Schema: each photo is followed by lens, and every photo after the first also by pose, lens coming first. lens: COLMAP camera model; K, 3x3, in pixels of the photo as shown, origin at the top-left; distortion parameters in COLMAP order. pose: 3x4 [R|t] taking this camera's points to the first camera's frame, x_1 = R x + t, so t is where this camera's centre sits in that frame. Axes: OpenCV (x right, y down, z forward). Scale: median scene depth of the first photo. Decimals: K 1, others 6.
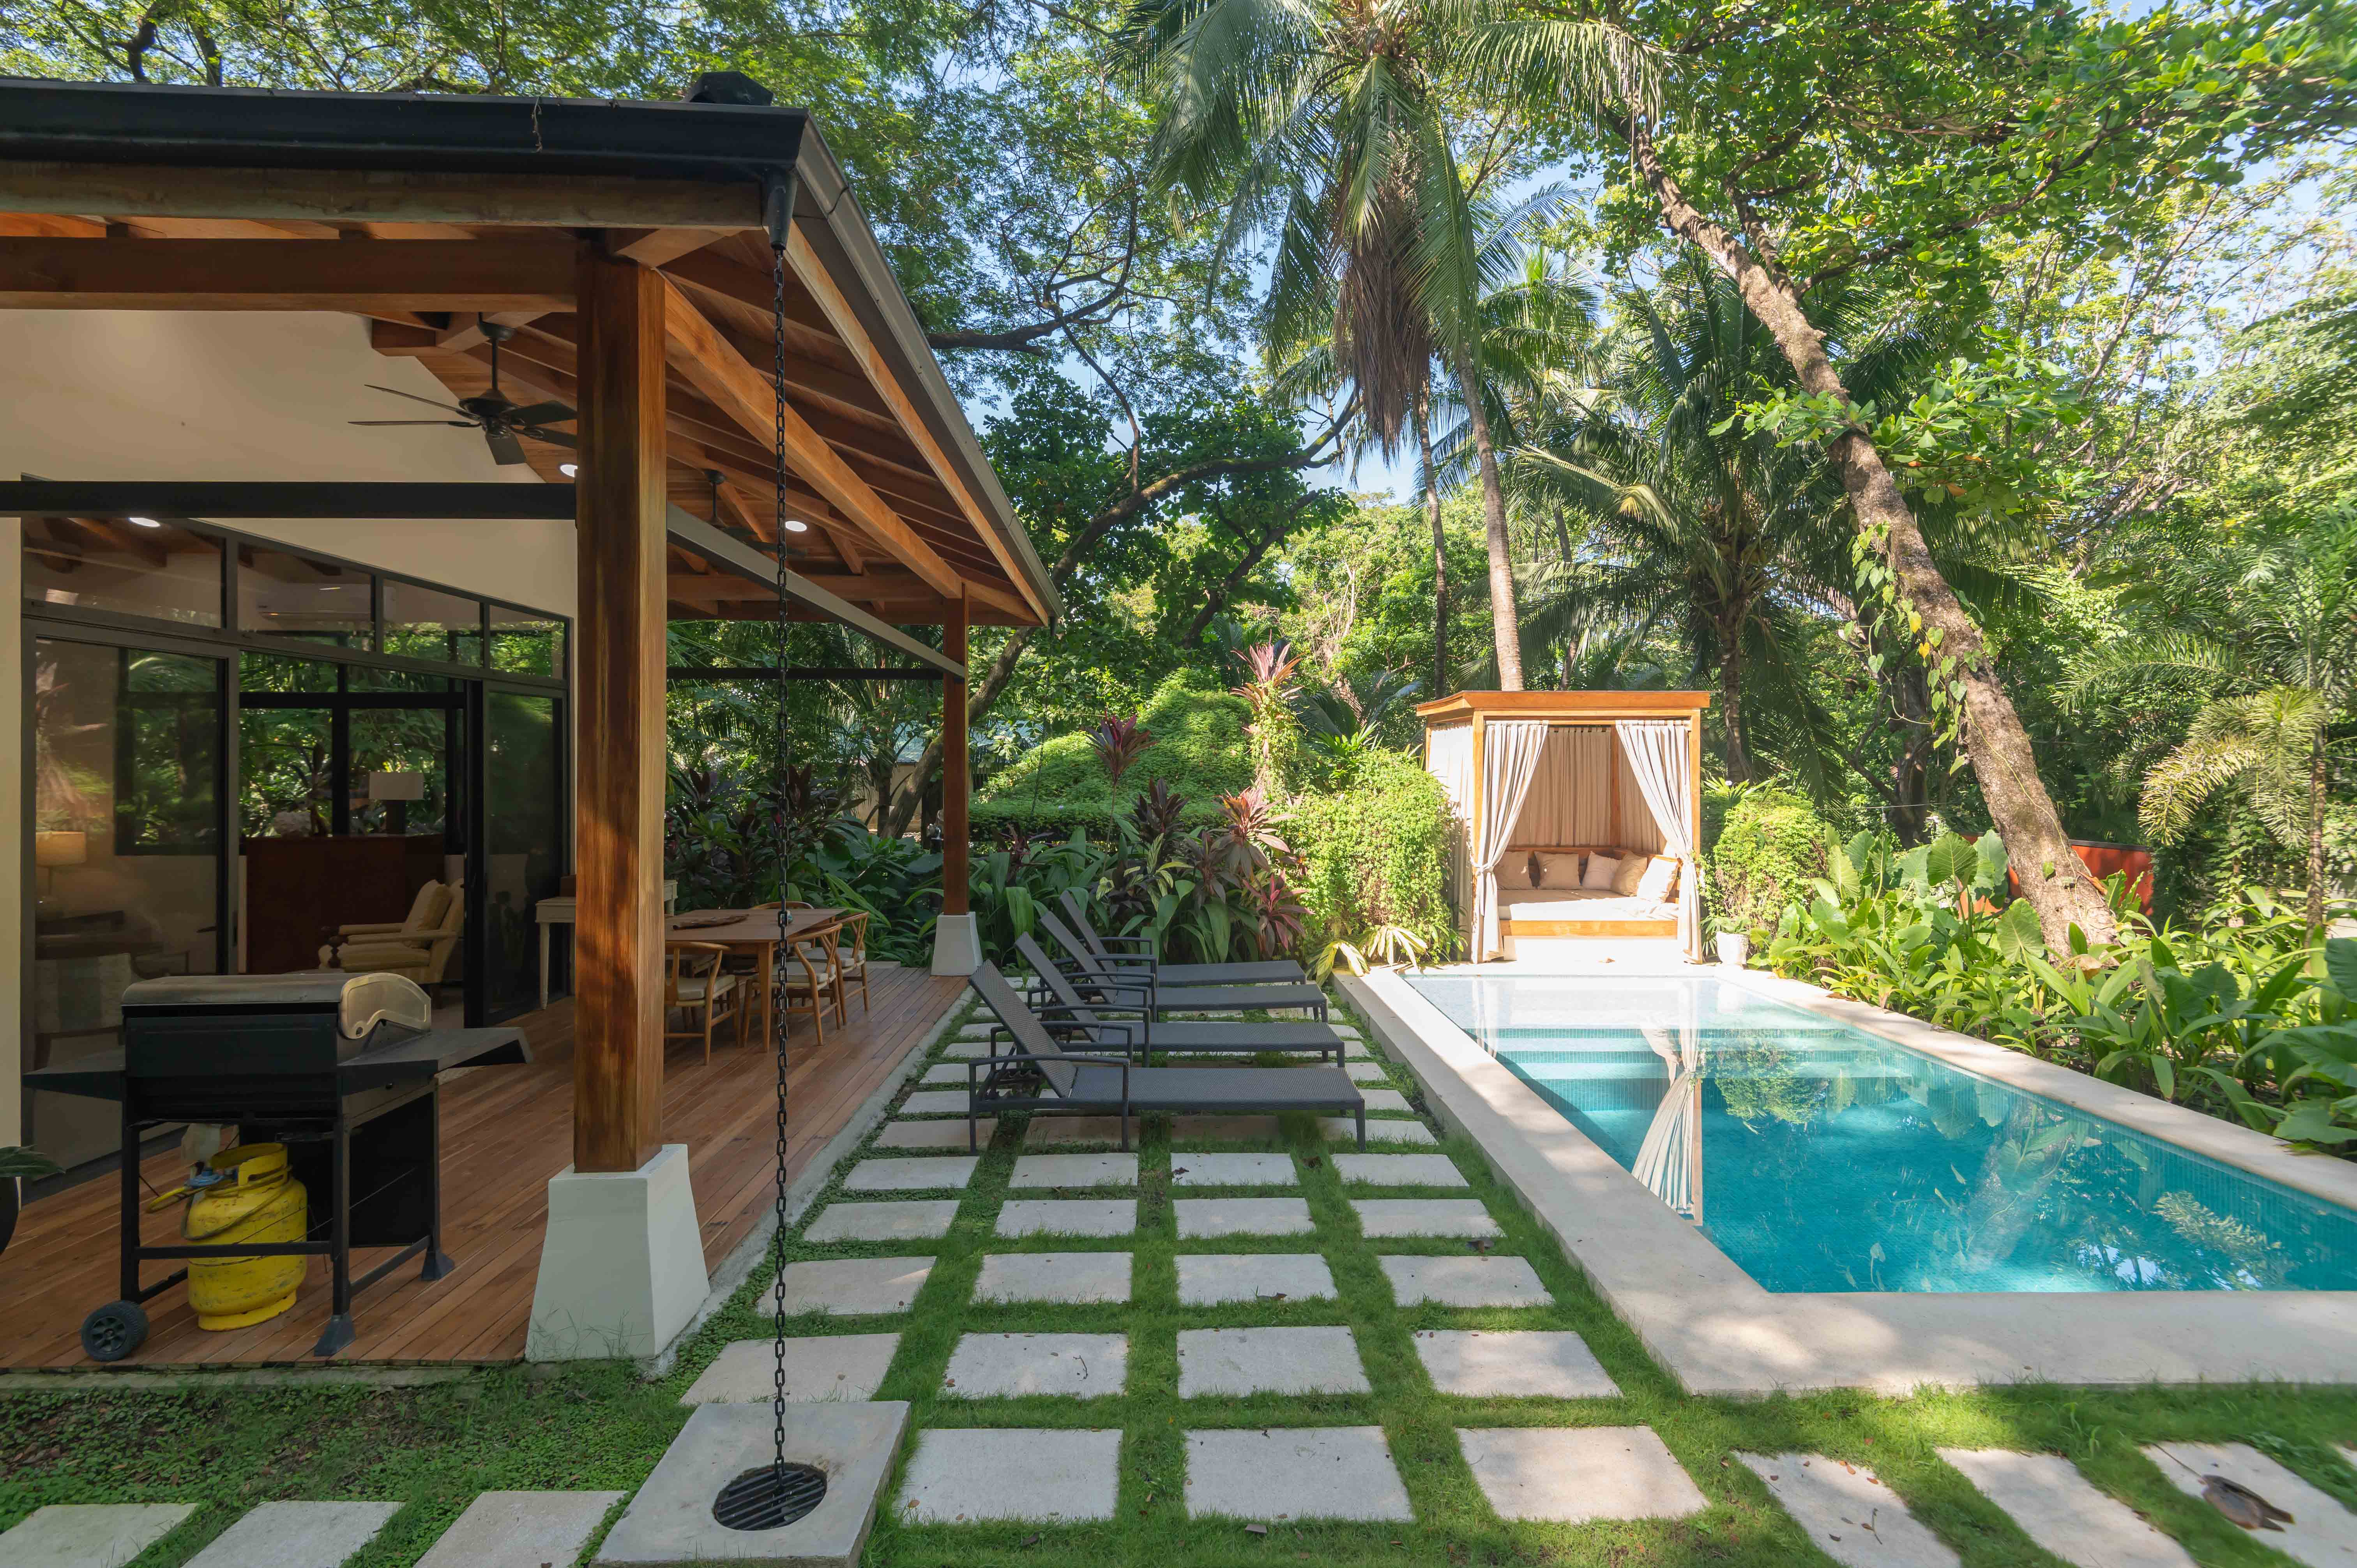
lens RADIAL K [[1064.7, 0, 1172.6], [0, 1064.7, 770.4], [0, 0, 1]] dist [0.037328, -0.021668]
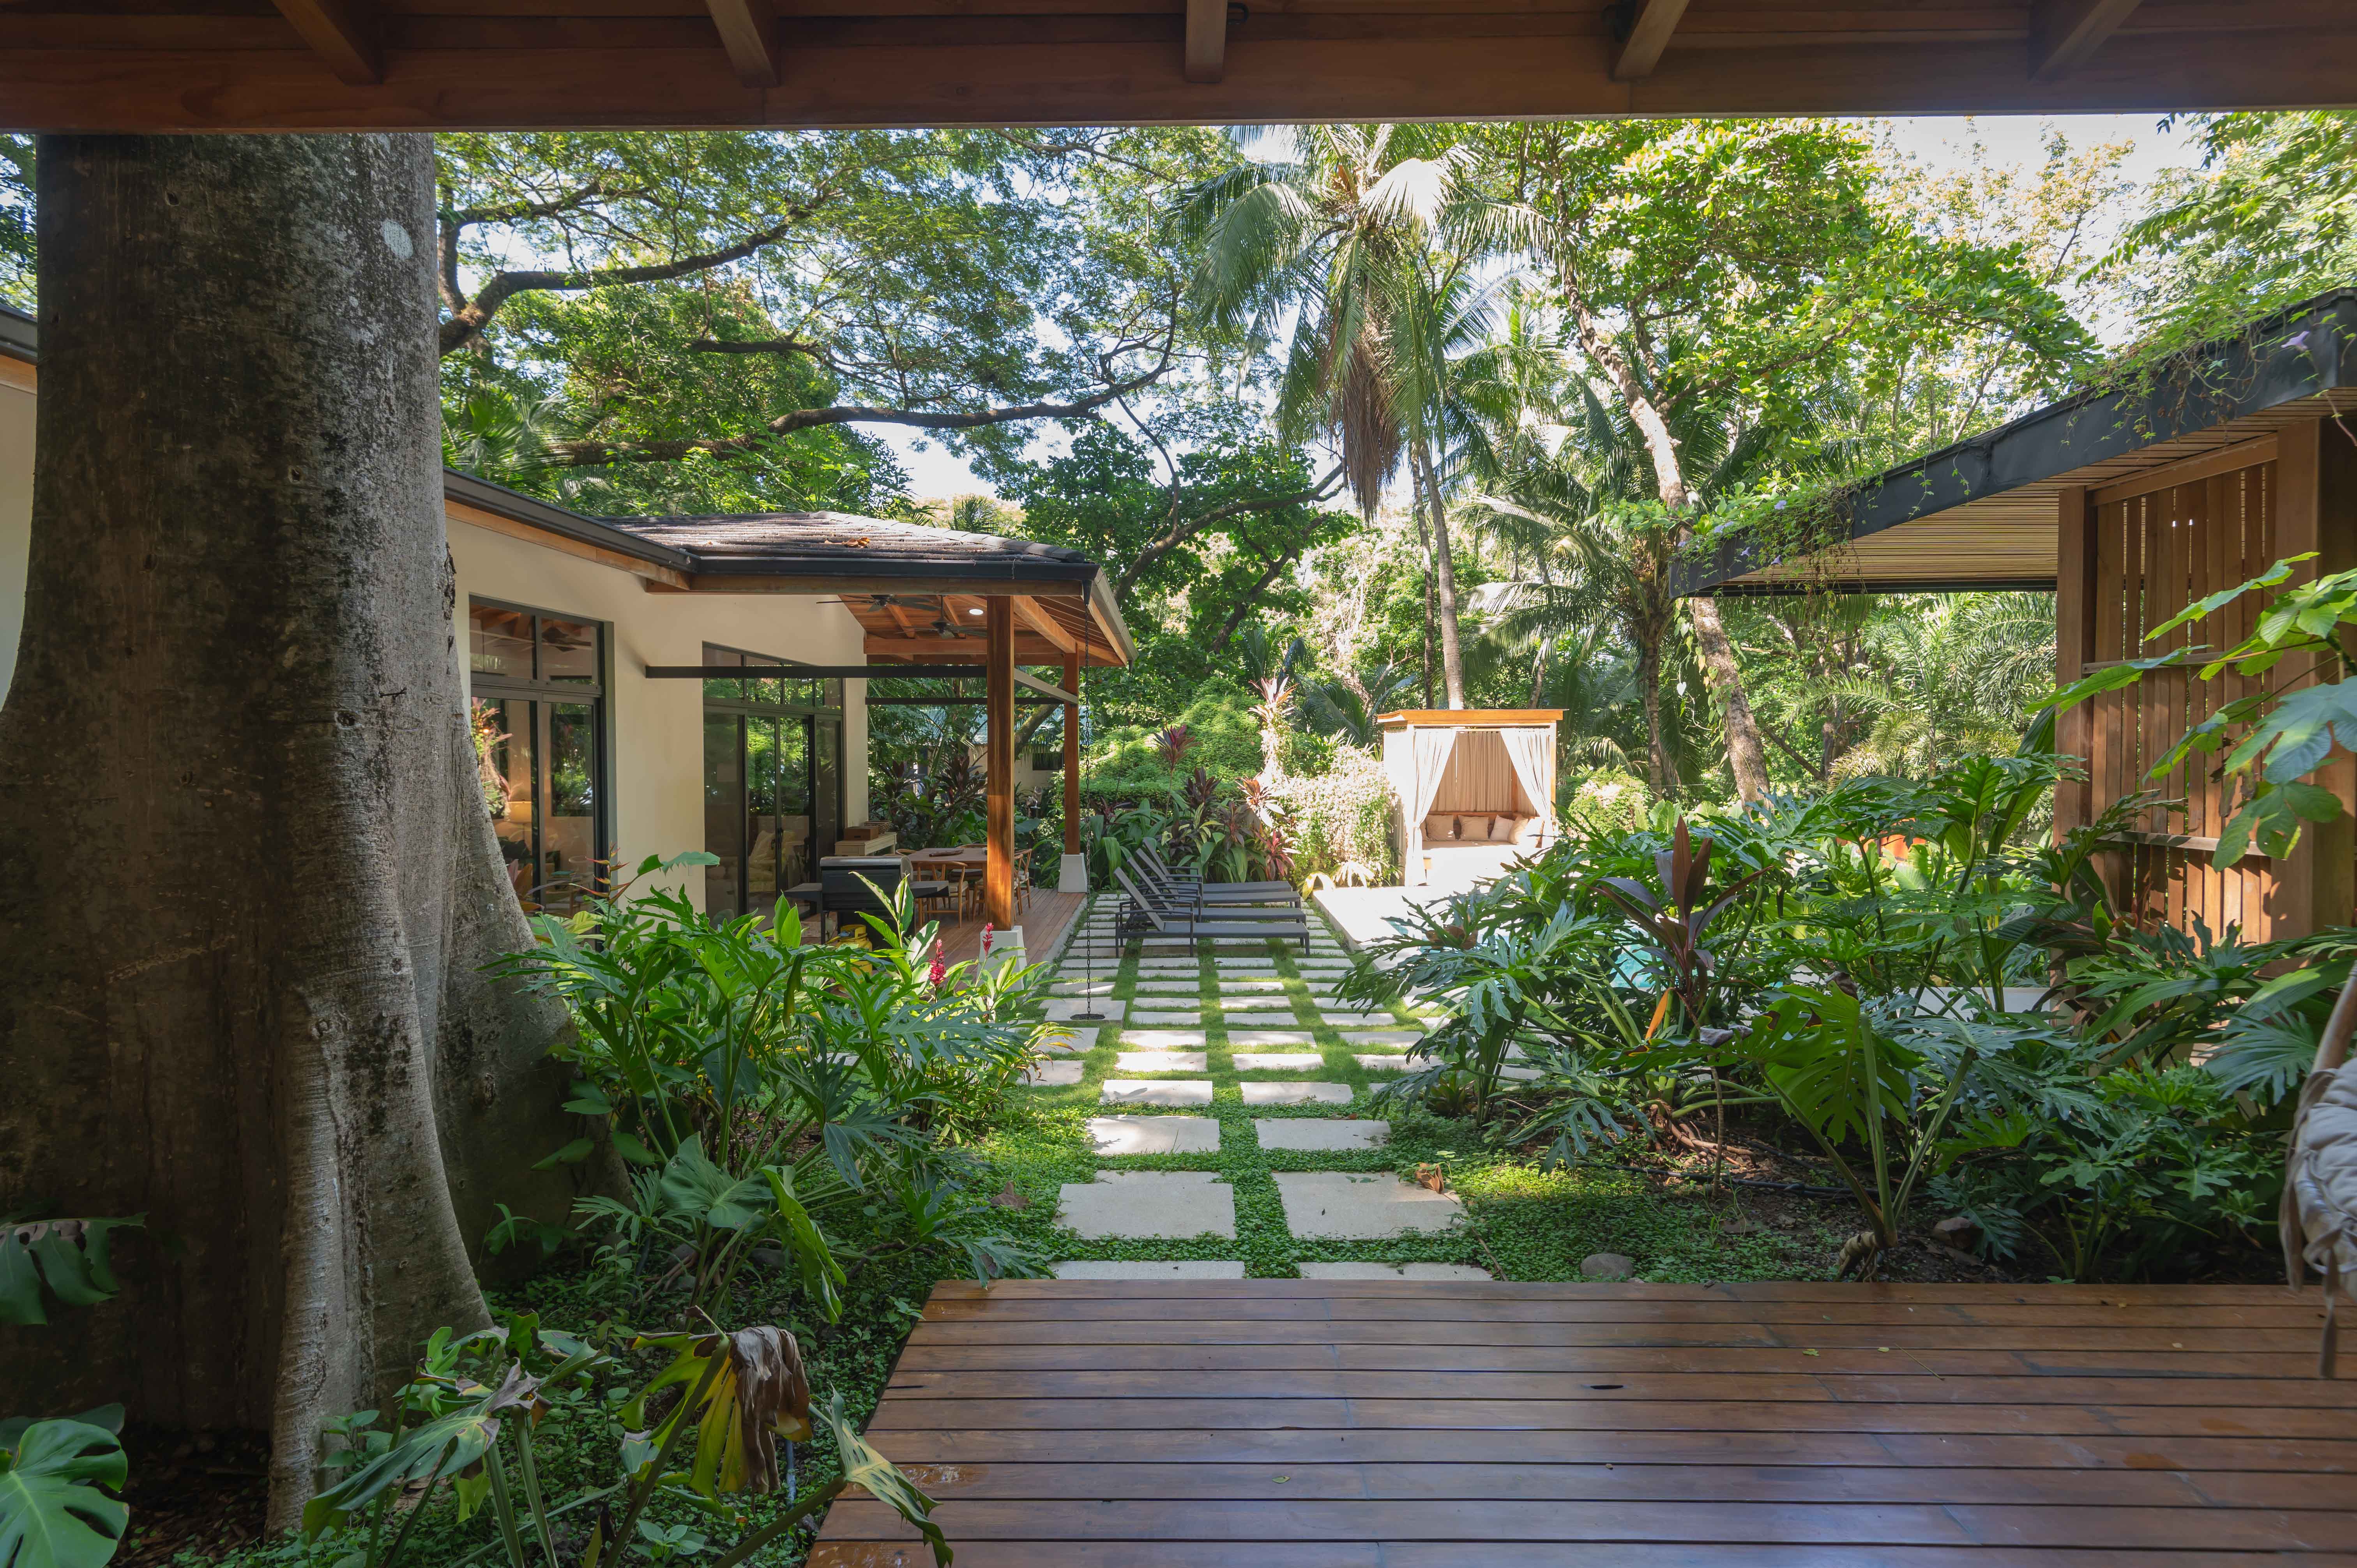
lens RADIAL K [[1064.7, 0, 1172.6], [0, 1064.7, 770.4], [0, 0, 1]] dist [0.037328, -0.021668]
pose [[0.999652, -0.001459, -0.026341, -0.007735], [0.002177, 0.999626, 0.027252, -0.016842], [0.026291, -0.027300, 0.999281, -0.302827]]
